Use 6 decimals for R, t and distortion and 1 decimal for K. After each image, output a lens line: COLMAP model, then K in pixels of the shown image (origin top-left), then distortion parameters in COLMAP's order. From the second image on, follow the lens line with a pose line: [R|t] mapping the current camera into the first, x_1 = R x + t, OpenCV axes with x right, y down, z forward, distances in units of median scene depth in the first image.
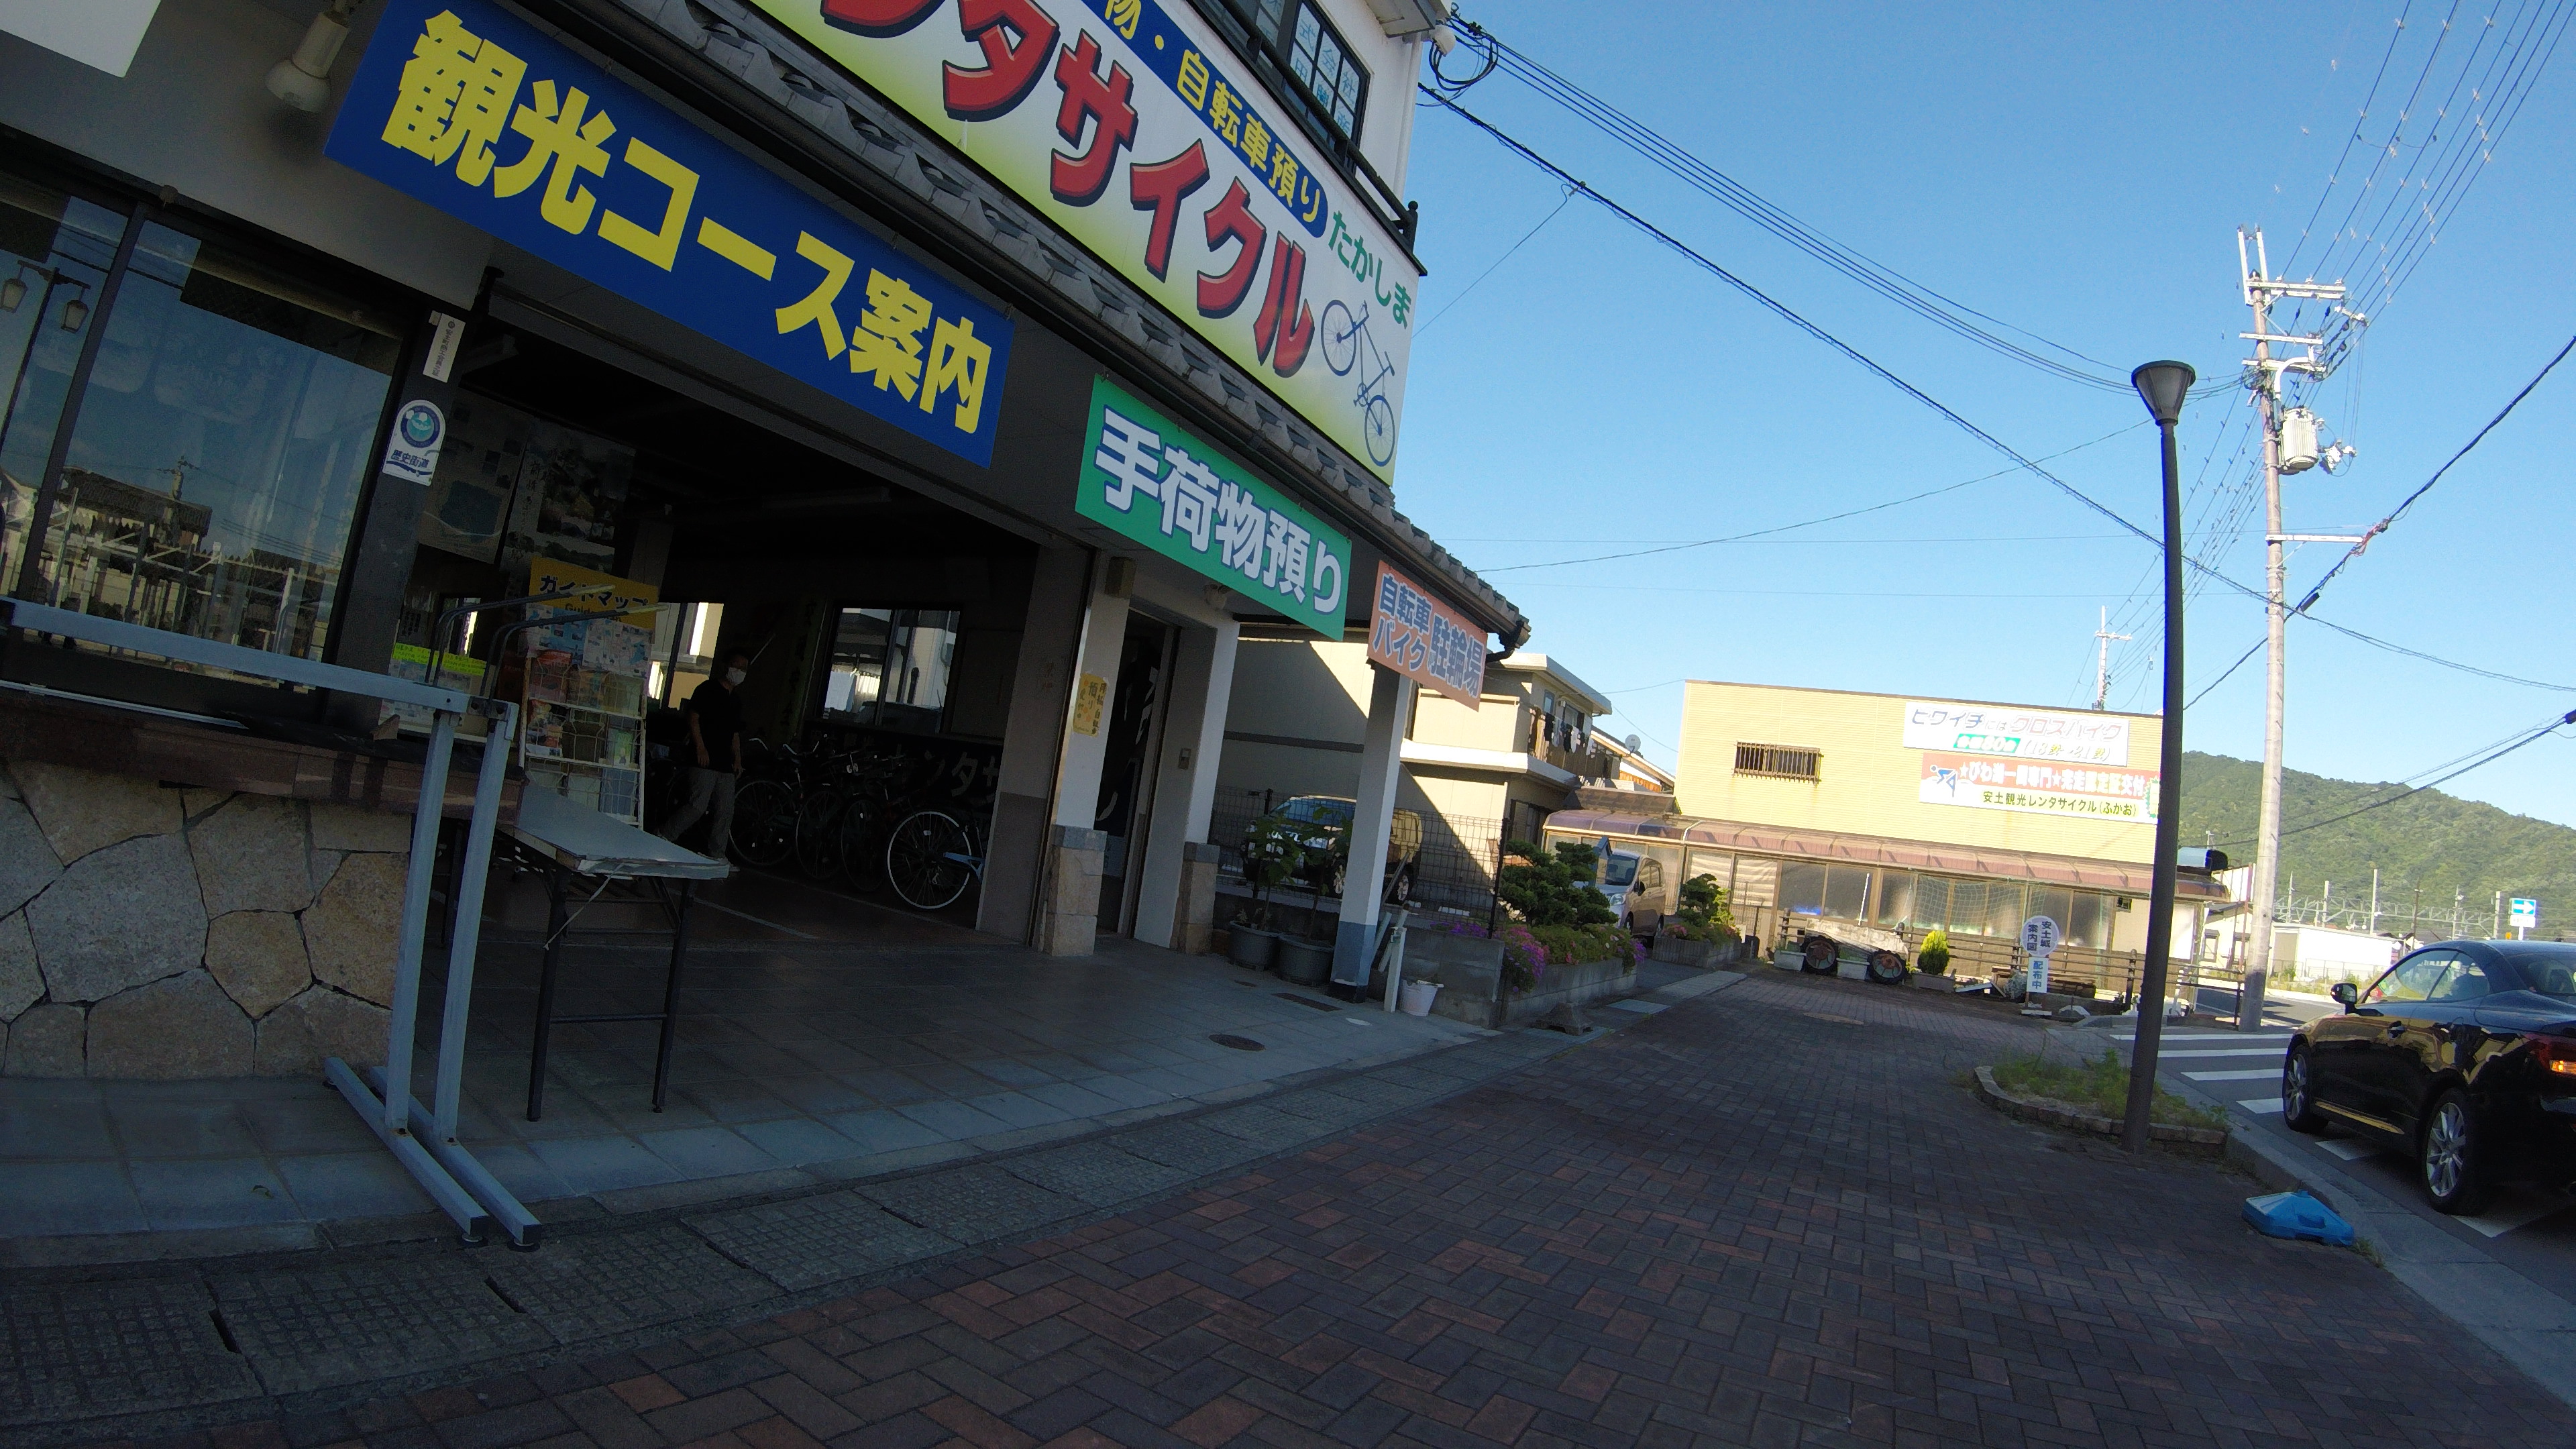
lens RADIAL K [[1261.7, 0, 1288.0], [0, 1261.7, 724.5], [0, 0, 1]] dist [-0.150940, 0.000515]
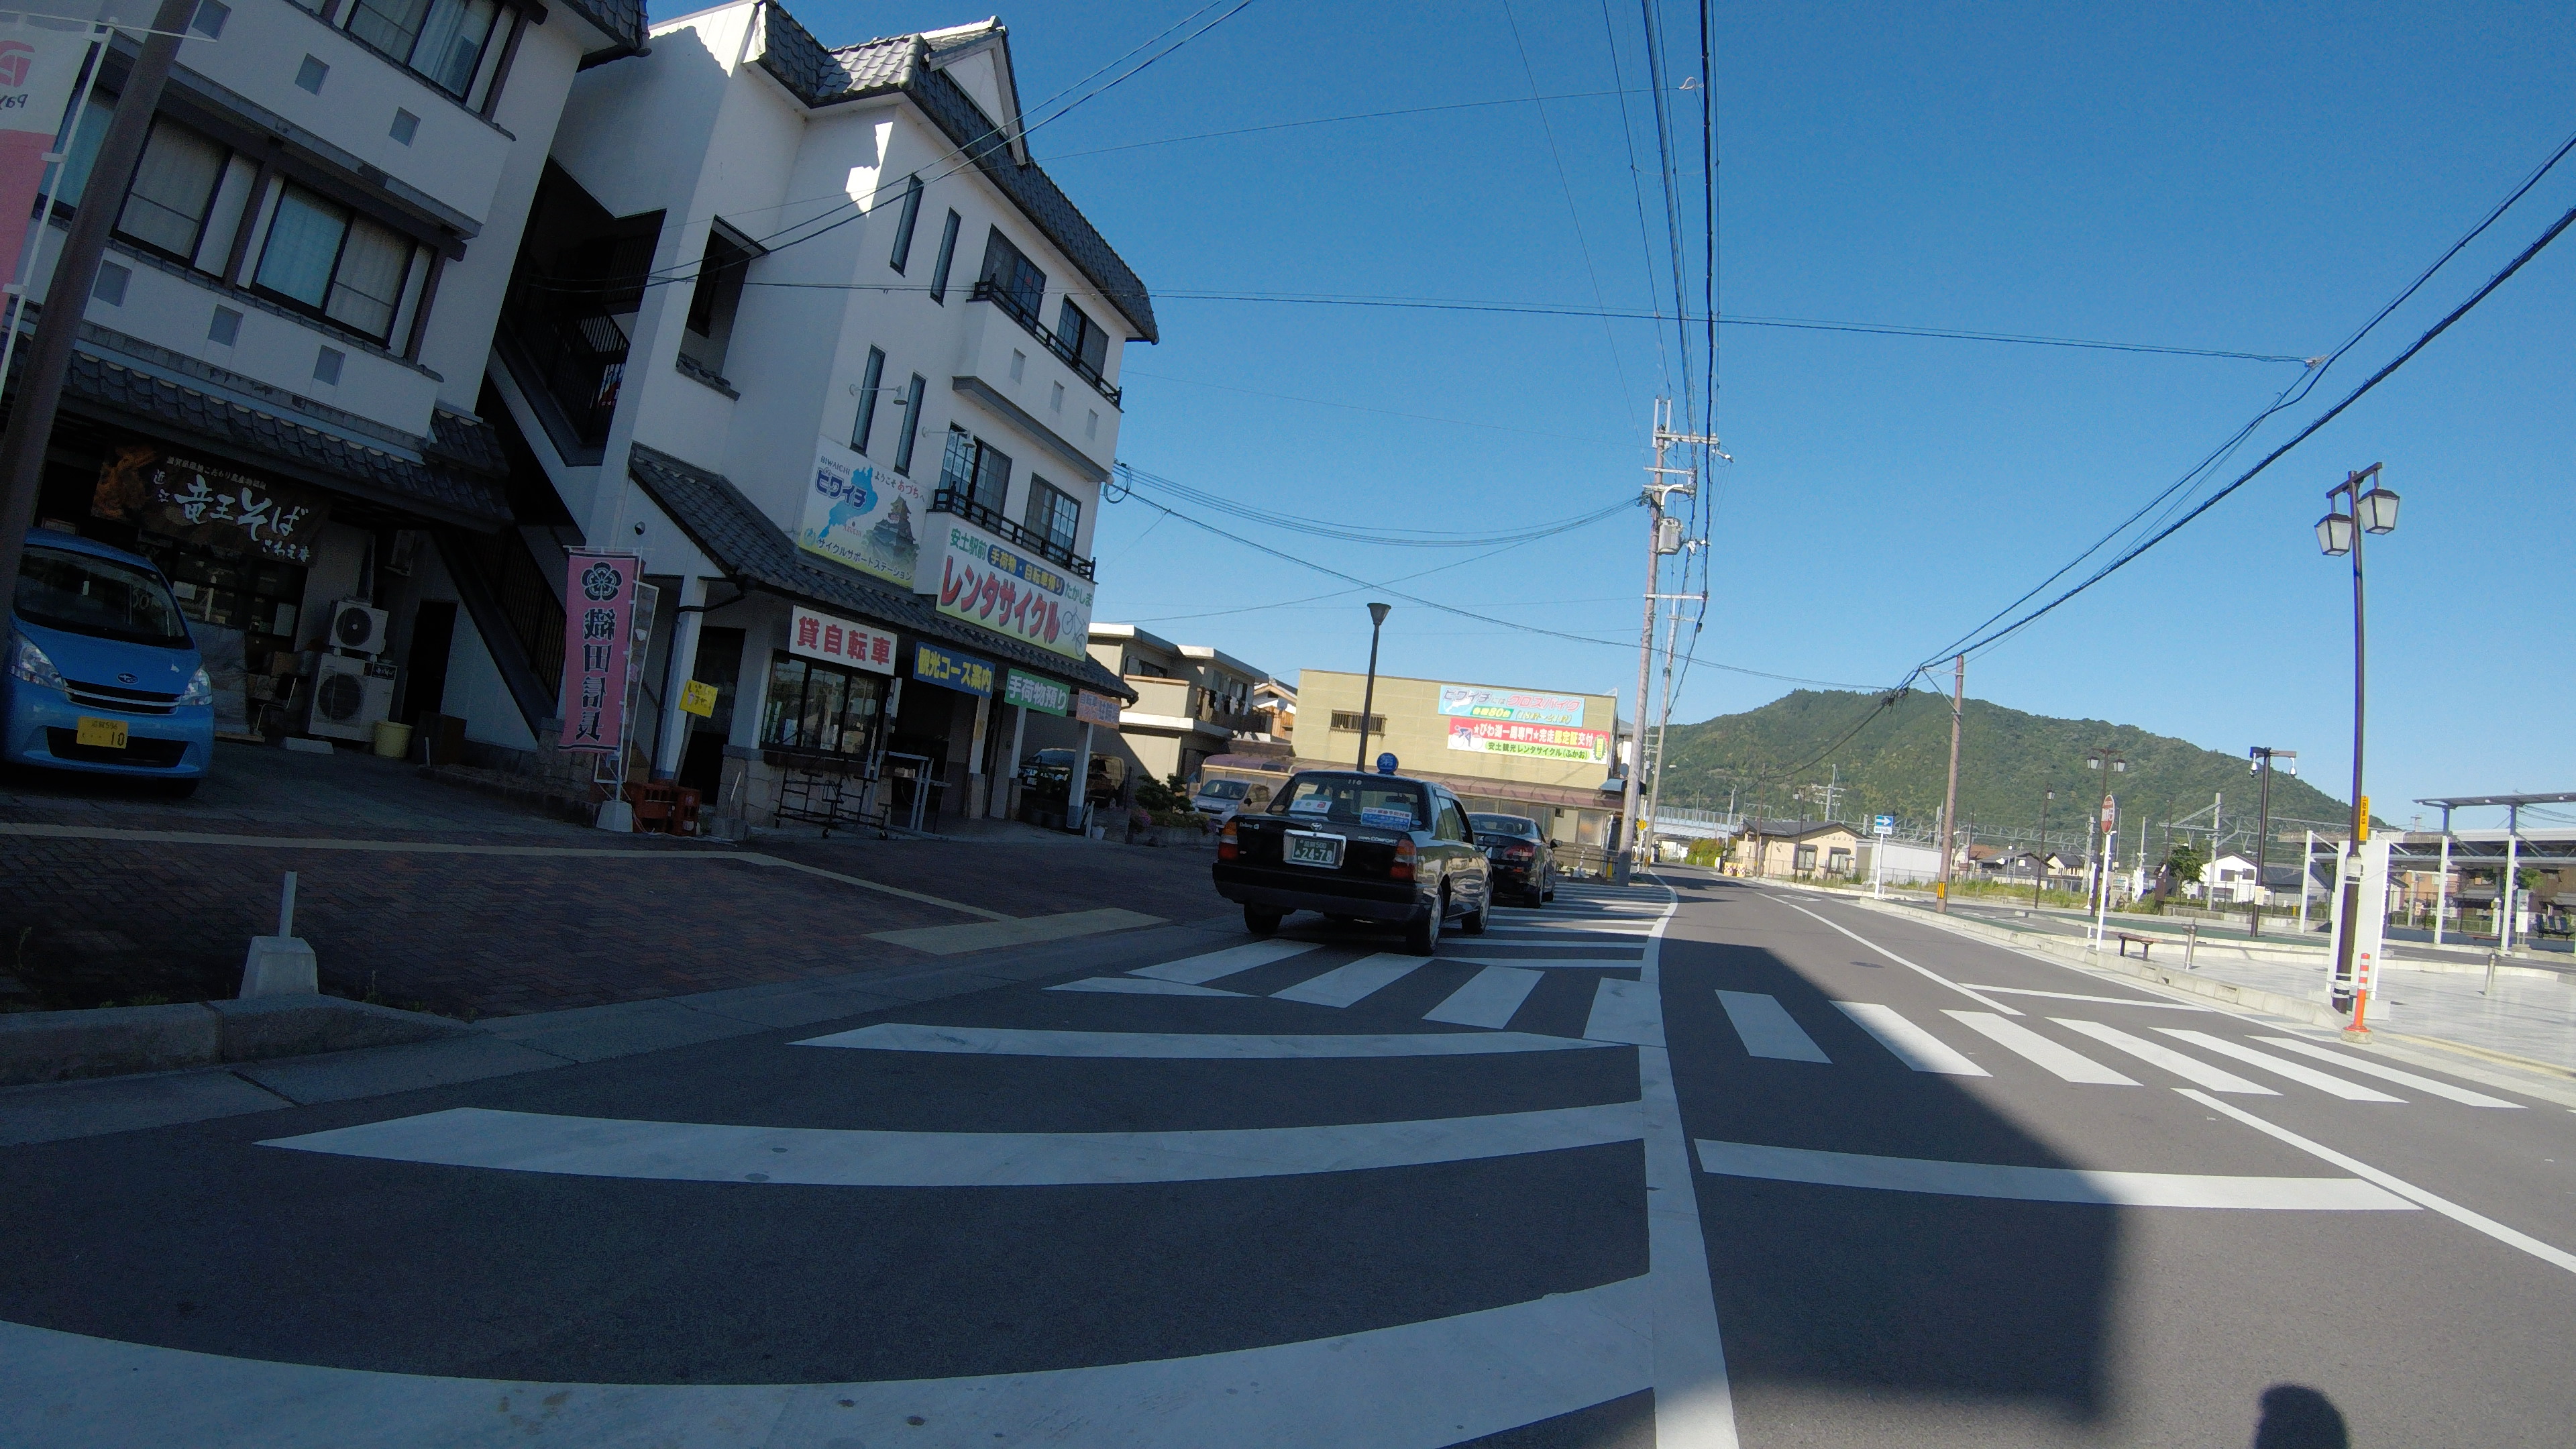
lens RADIAL K [[1261.7, 0, 1288.0], [0, 1261.7, 724.5], [0, 0, 1]] dist [-0.150940, 0.000515]
pose [[0.978356, -0.004588, 0.206876, -0.023884], [-0.006460, 0.998590, 0.052694, -0.069172], [-0.206826, -0.052890, 0.976947, -0.726626]]
